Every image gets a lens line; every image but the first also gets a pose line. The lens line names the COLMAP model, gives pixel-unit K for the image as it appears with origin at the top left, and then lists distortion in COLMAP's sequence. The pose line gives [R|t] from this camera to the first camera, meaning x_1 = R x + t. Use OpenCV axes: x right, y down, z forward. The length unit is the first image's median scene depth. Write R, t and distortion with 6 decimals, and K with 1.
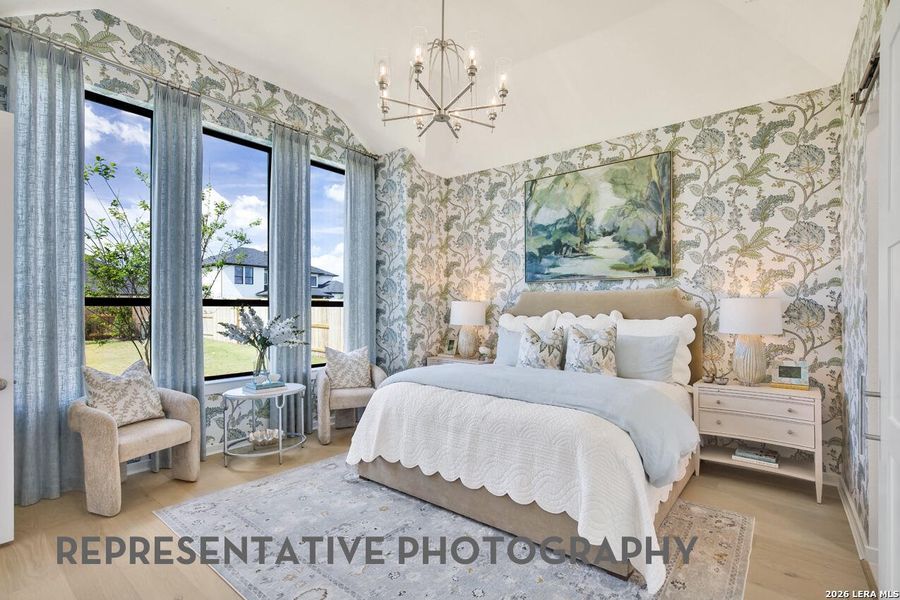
lens RADIAL K [[418.0, 0, 453.8], [0, 418.0, 301.1], [0, 0, 1]] dist [-0.028545, 0.006648]
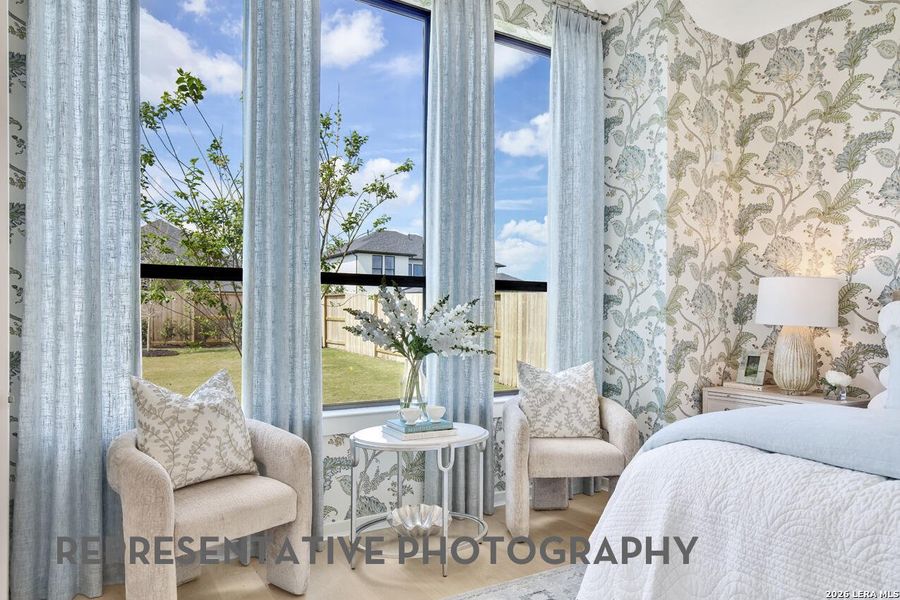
lens RADIAL K [[481.6, 0, 451.1], [0, 481.6, 304.9], [0, 0, 1]] dist [-0.003090, 0.001100]
pose [[0.947645, -0.006126, -0.319266, -0.198414], [-0.003538, 0.999553, -0.029681, 0.058256], [0.319305, 0.029256, 0.947200, 0.381015]]
